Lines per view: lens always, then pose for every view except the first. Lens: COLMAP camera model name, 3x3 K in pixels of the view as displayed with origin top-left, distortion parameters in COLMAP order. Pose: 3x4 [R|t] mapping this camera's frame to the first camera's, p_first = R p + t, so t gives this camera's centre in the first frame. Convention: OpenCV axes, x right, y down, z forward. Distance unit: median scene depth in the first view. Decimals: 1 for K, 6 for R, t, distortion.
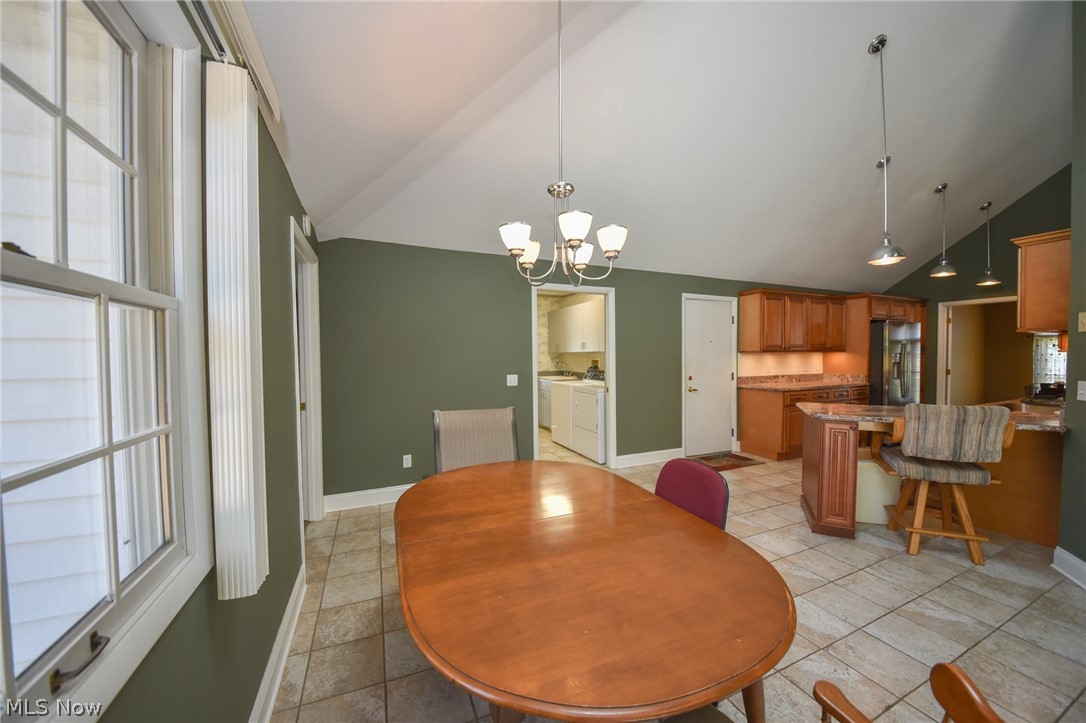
lens RADIAL K [[389.8, 0, 546.7], [0, 389.8, 363.8], [0, 0, 1]] dist [-0.016283, -0.000374]
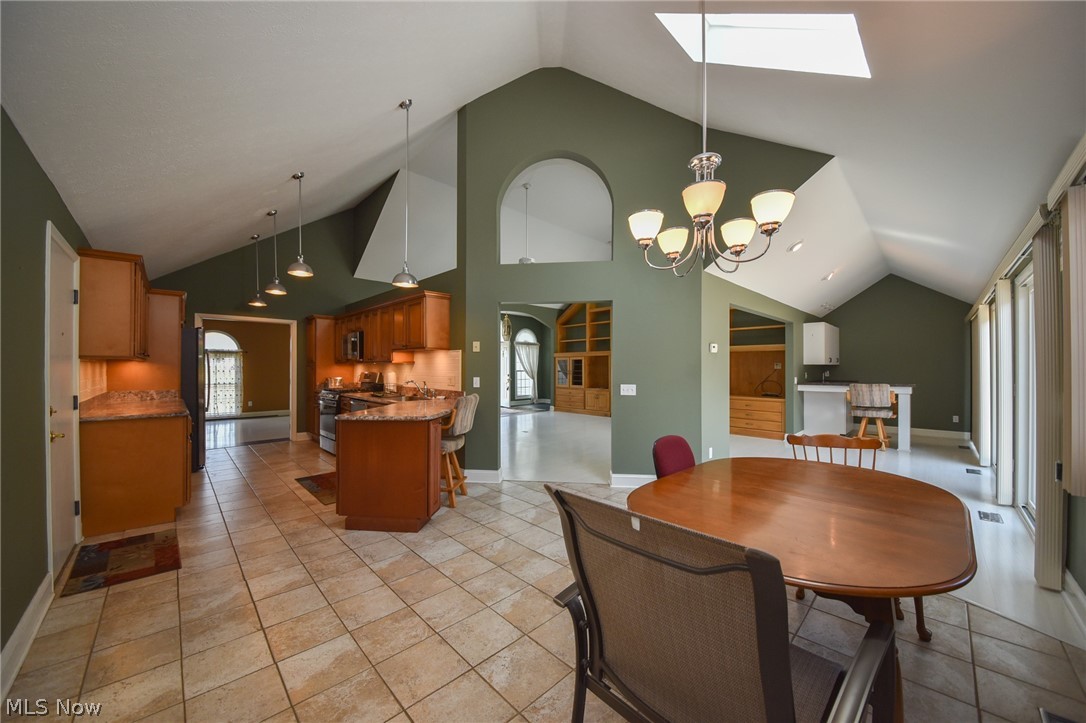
lens RADIAL K [[389.8, 0, 546.7], [0, 389.8, 363.8], [0, 0, 1]] dist [-0.016283, -0.000374]
pose [[-0.349679, 0.009039, 0.936826, -0.249389], [0.025993, 0.999662, 0.000057, -0.005787], [-0.936509, 0.024370, -0.349796, 0.607350]]
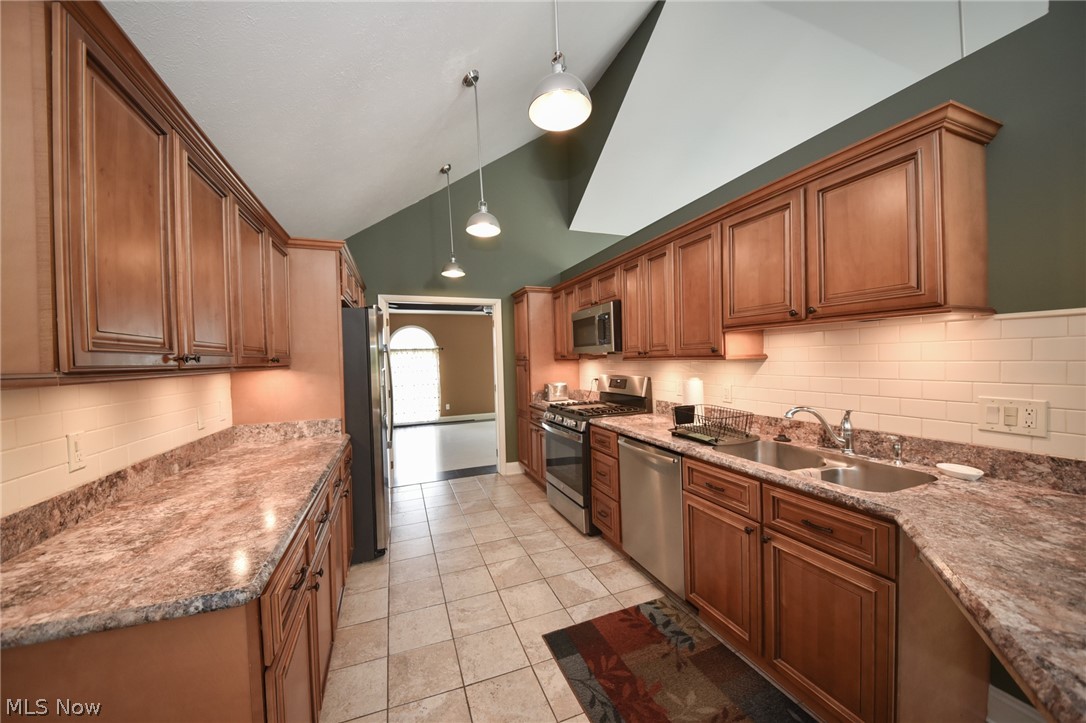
lens RADIAL K [[389.8, 0, 546.7], [0, 389.8, 363.8], [0, 0, 1]] dist [-0.016283, -0.000374]
pose [[0.046260, -0.011899, 0.998859, 0.417252], [0.053397, 0.998529, 0.009423, -0.029642], [-0.997501, 0.052900, 0.046828, 0.811134]]
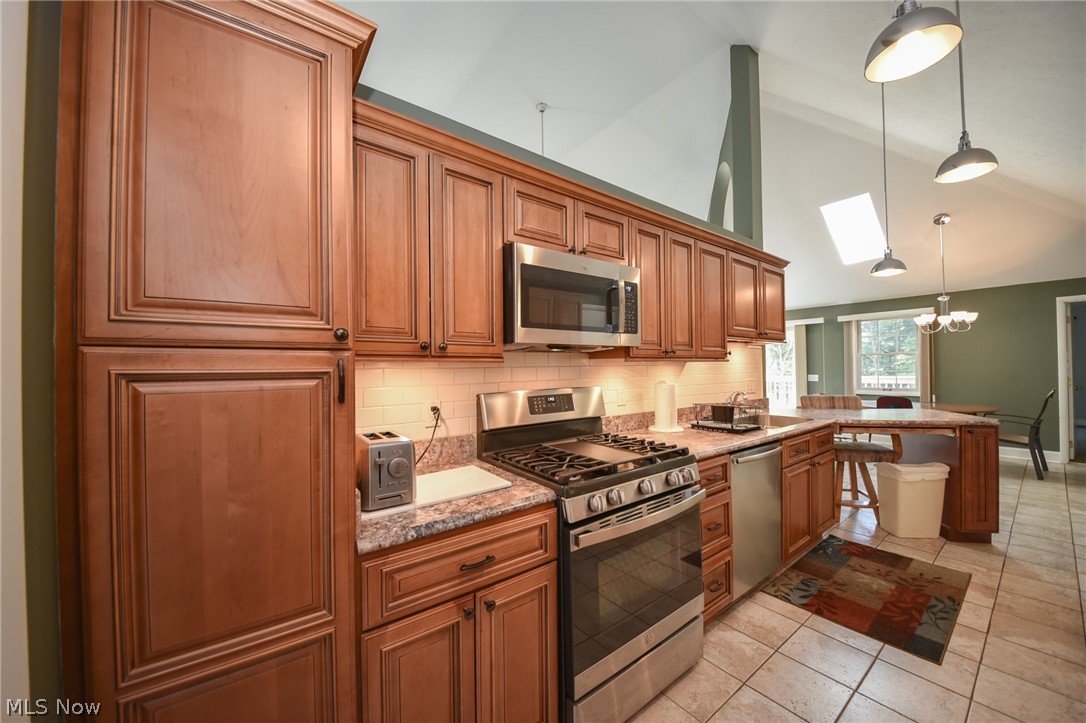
lens RADIAL K [[389.8, 0, 546.7], [0, 389.8, 363.8], [0, 0, 1]] dist [-0.016283, -0.000374]
pose [[-0.973586, 0.007954, -0.228182, 1.269976], [0.004361, 0.999859, 0.016247, -0.026296], [0.228279, 0.014823, -0.973483, 1.109959]]
